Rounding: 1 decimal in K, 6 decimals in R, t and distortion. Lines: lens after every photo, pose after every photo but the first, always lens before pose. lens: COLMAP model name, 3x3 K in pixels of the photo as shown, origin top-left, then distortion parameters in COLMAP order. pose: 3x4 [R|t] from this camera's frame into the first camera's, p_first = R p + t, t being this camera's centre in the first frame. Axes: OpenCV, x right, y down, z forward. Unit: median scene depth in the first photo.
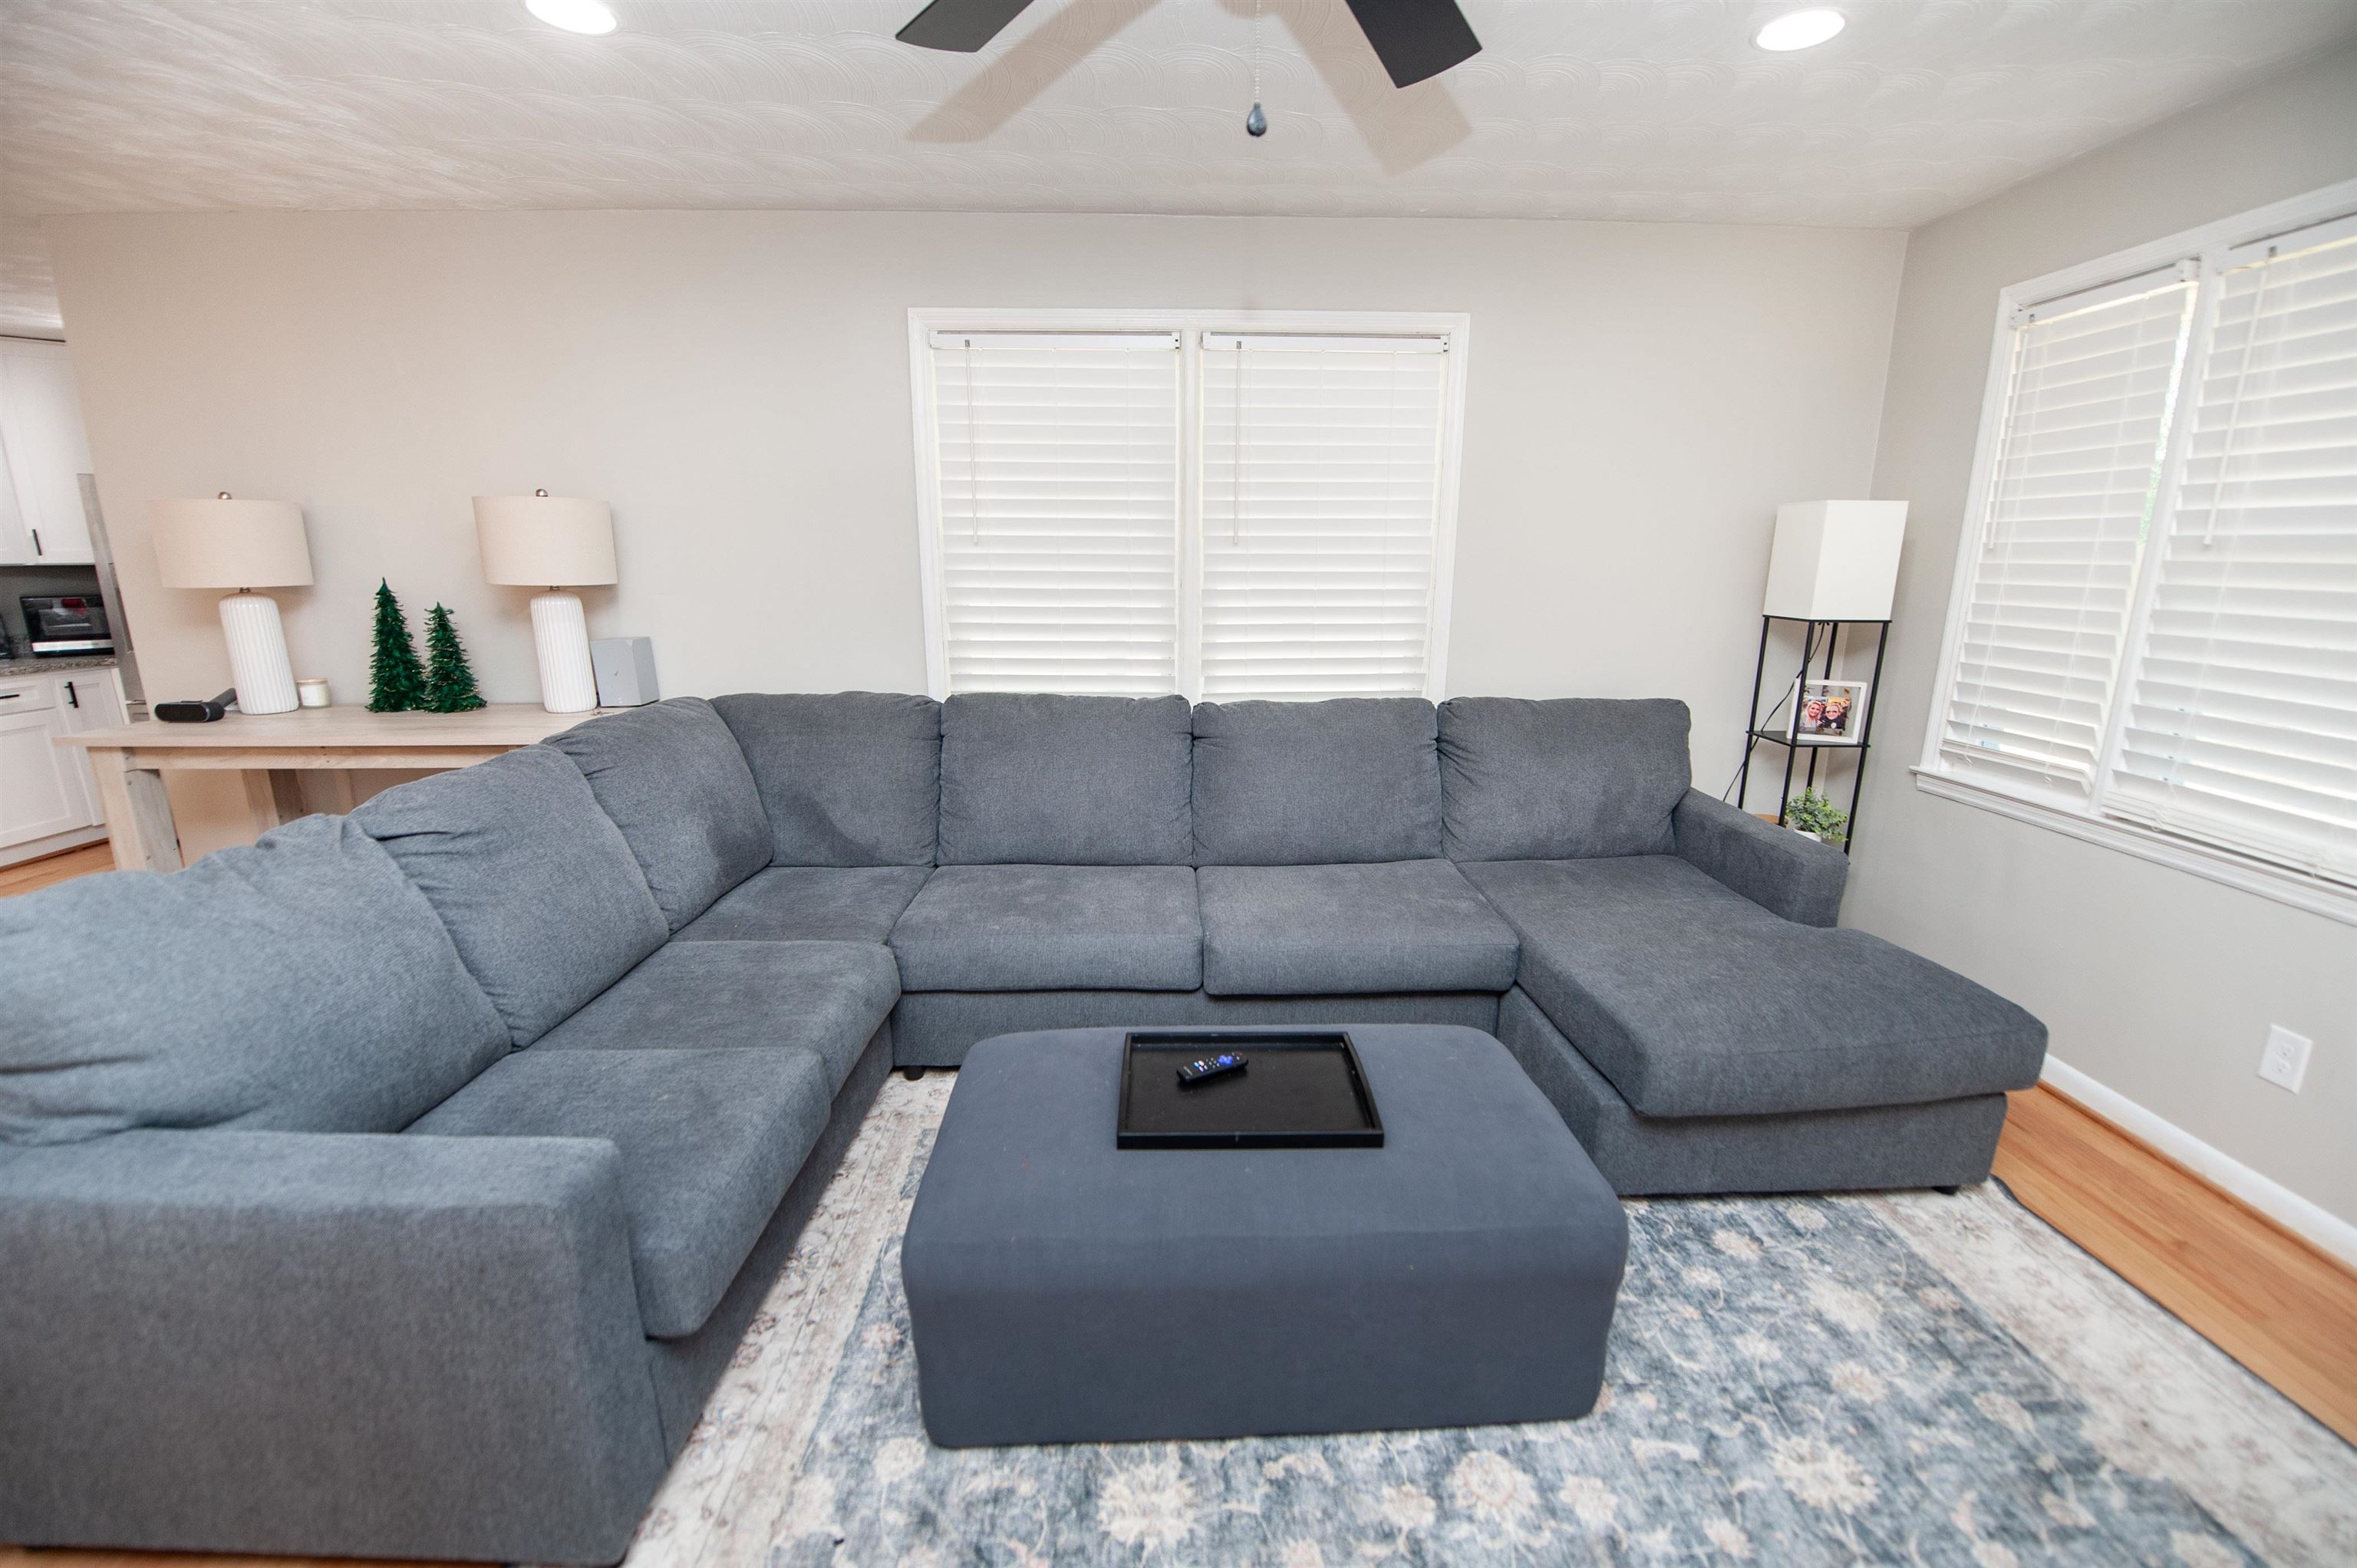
lens RADIAL K [[960.3, 0, 1186.9], [0, 960.3, 787.8], [0, 0, 1]] dist [-0.012963, -0.005164]
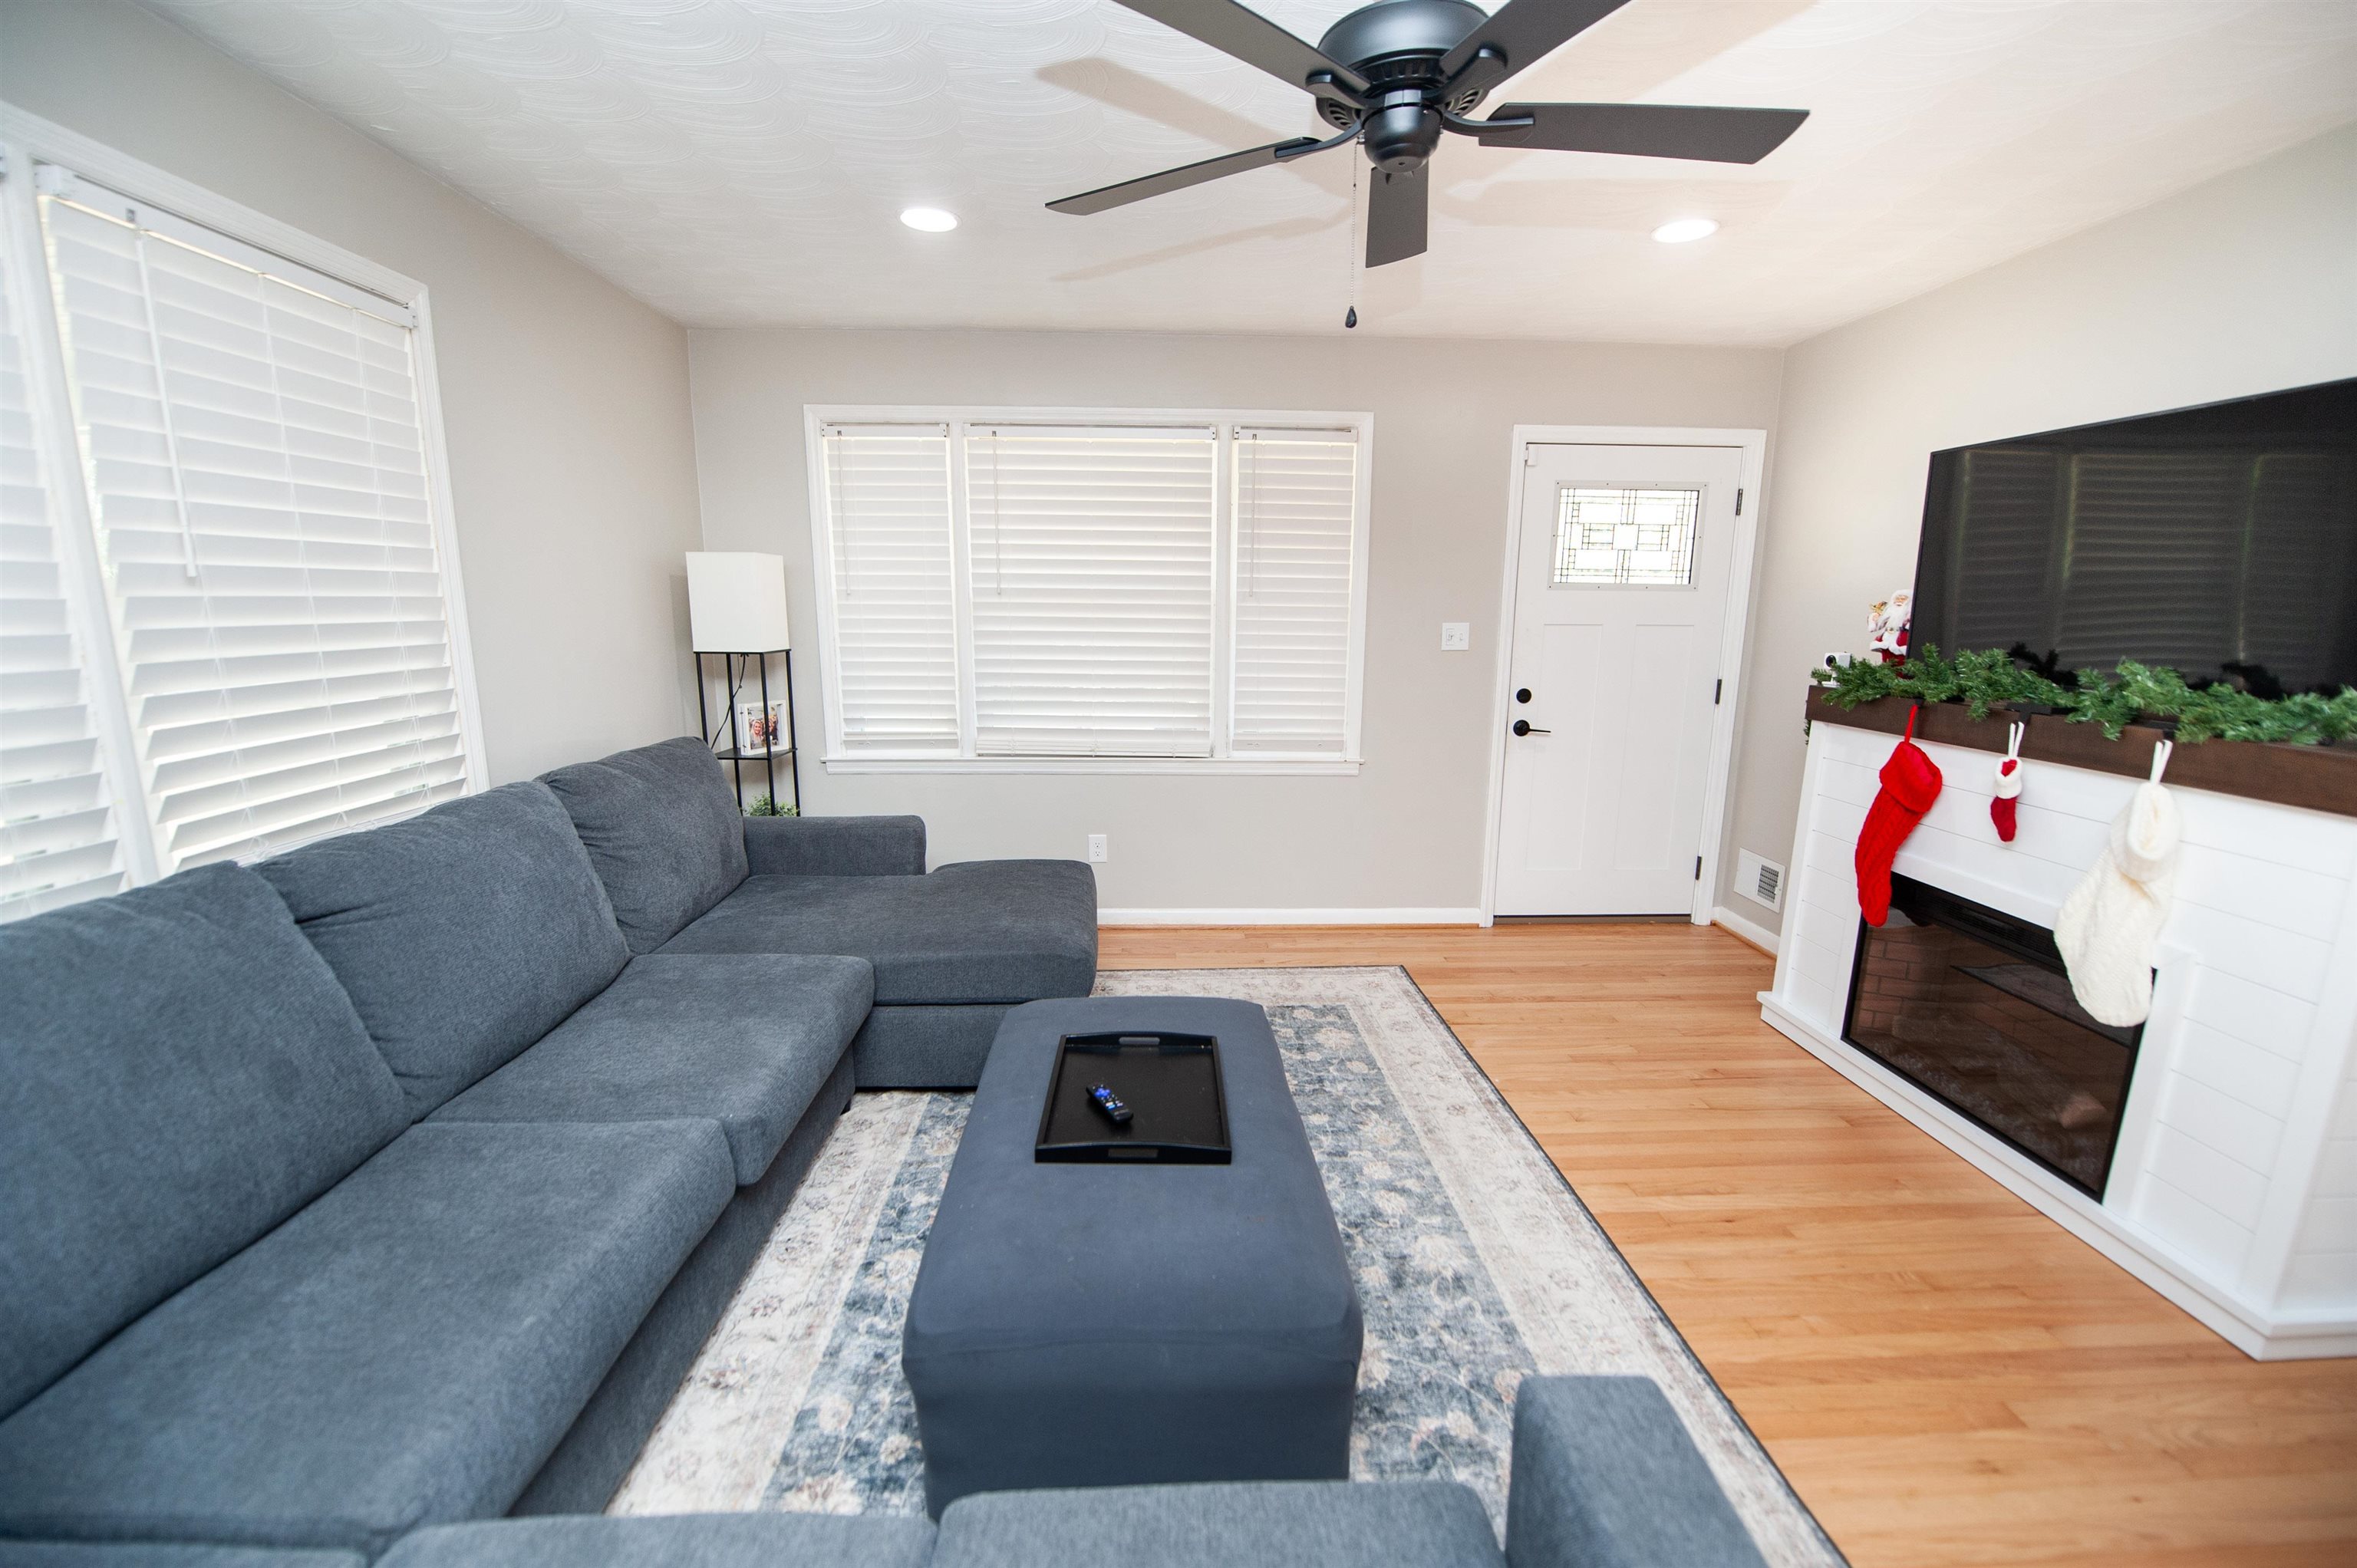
lens RADIAL K [[950.8, 0, 1185.3], [0, 950.8, 790.2], [0, 0, 1]] dist [-0.012980, -0.004886]
pose [[-0.013983, -0.194572, 0.980789, -0.566845], [0.224486, 0.955234, 0.192703, -0.126561], [-0.974377, 0.222868, 0.030321, 0.509913]]
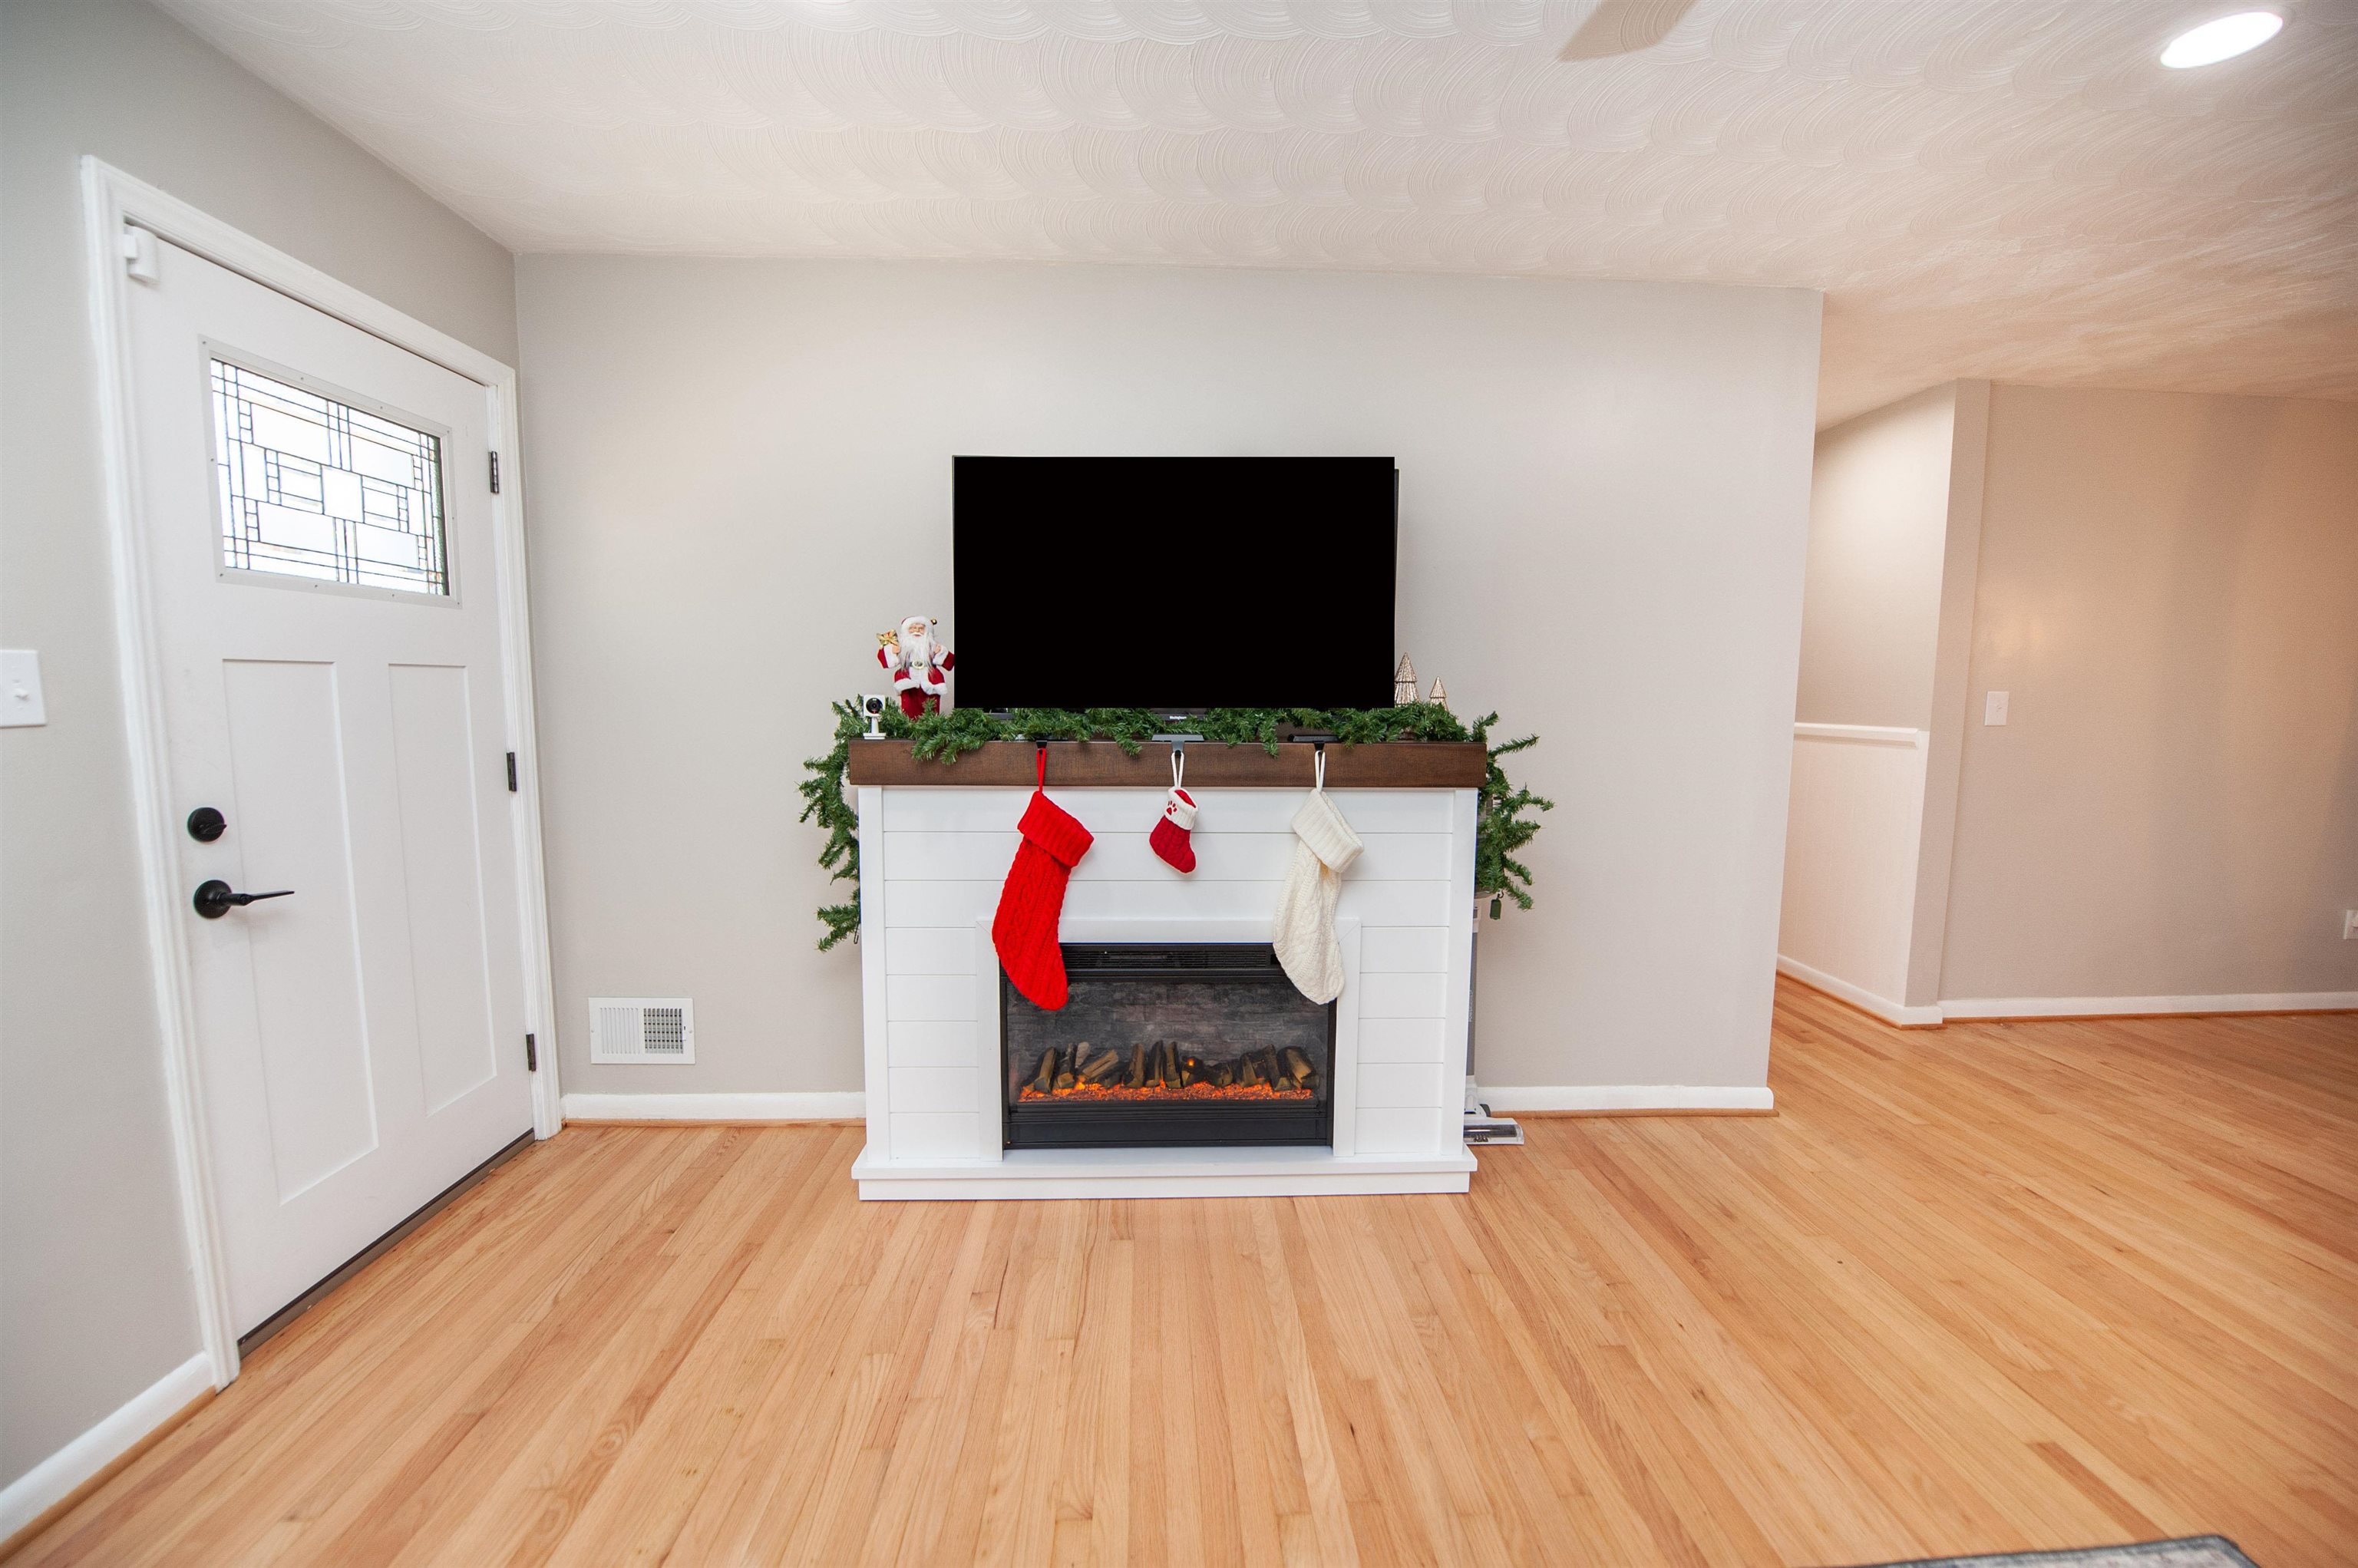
lens RADIAL K [[951.3, 0, 1185.8], [0, 951.3, 790.2], [0, 0, 1]] dist [-0.012980, -0.004886]
pose [[-0.999603, -0.010761, -0.026022, 0.233327], [-0.018799, 0.943037, 0.332156, -0.105014], [0.020966, 0.332513, -0.942866, 0.596267]]
